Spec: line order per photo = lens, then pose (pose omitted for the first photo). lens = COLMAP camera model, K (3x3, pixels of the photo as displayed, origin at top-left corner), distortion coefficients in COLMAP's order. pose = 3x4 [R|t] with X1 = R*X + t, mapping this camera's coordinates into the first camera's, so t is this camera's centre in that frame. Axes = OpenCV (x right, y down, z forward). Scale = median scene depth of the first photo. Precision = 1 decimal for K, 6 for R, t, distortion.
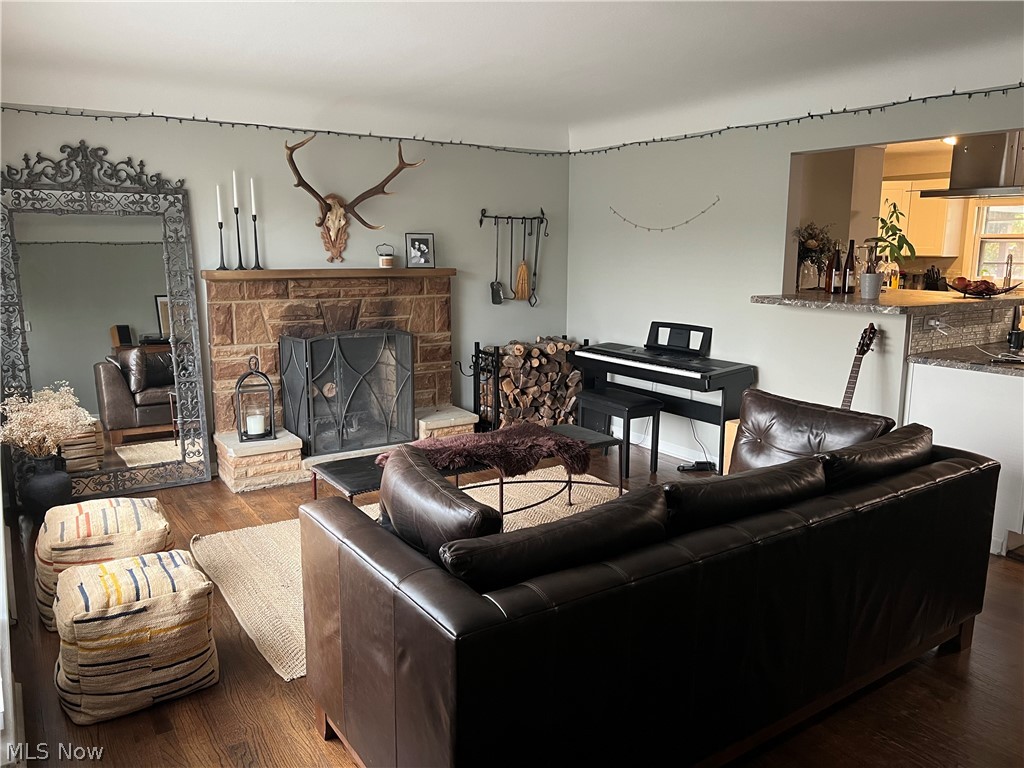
lens RADIAL K [[764.6, 0, 516.2], [0, 764.6, 385.3], [0, 0, 1]] dist [0.032233, -0.032918]
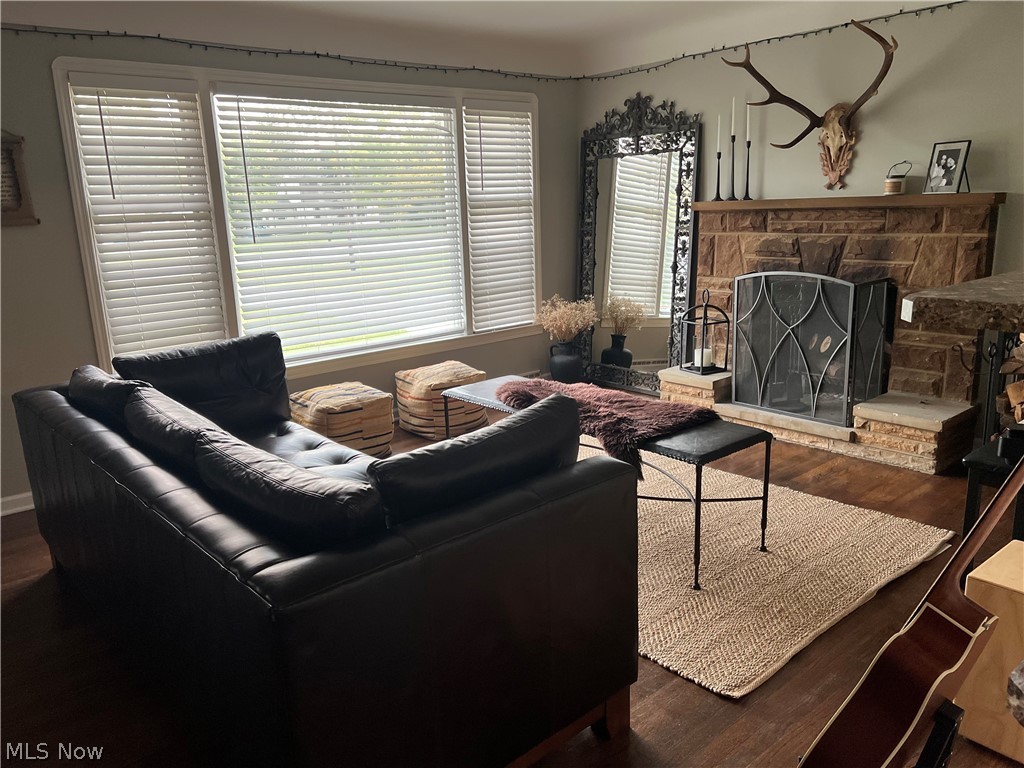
lens RADIAL K [[764.6, 0, 512.1], [0, 764.6, 390.8], [0, 0, 1]] dist [0.032233, -0.032918]
pose [[0.121036, 0.226857, -0.966378, 0.589731], [-0.143732, 0.967281, 0.209067, -0.077953], [0.982187, 0.113595, 0.149682, 0.589184]]
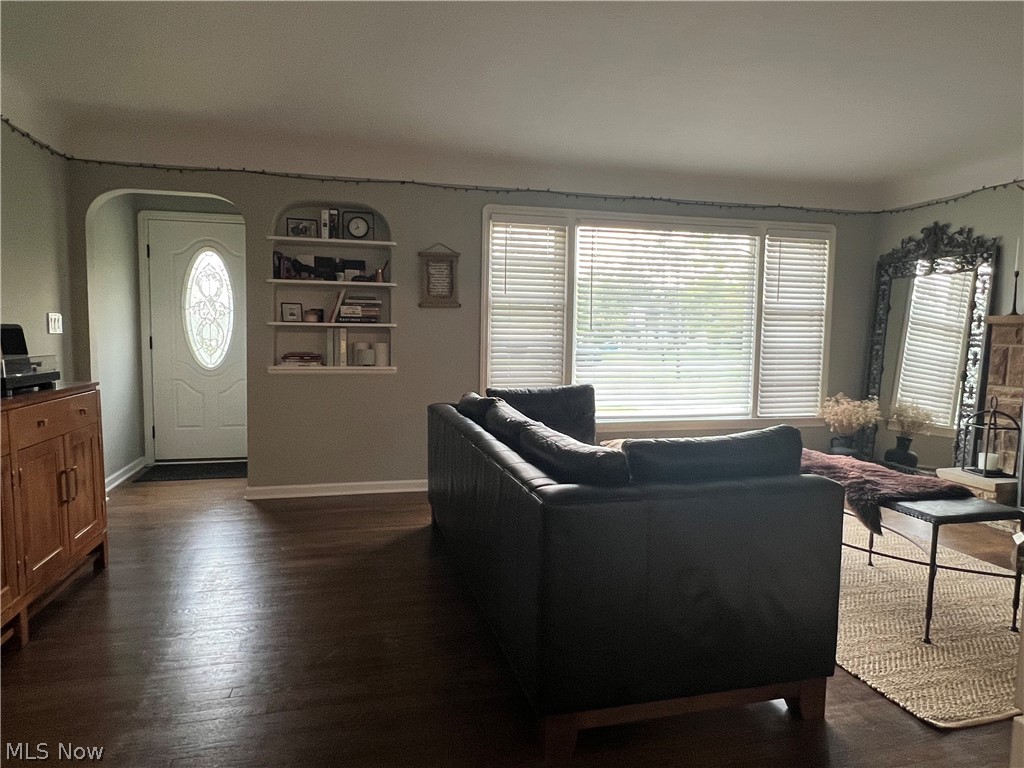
lens RADIAL K [[637.1, 0, 505.7], [0, 637.1, 386.2], [0, 0, 1]] dist [-0.018357, 0.003750]
pose [[-0.345875, 0.070105, -0.935658, 0.657664], [-0.183887, 0.972802, 0.140863, -0.046924], [0.920085, 0.220777, -0.323576, 0.631035]]
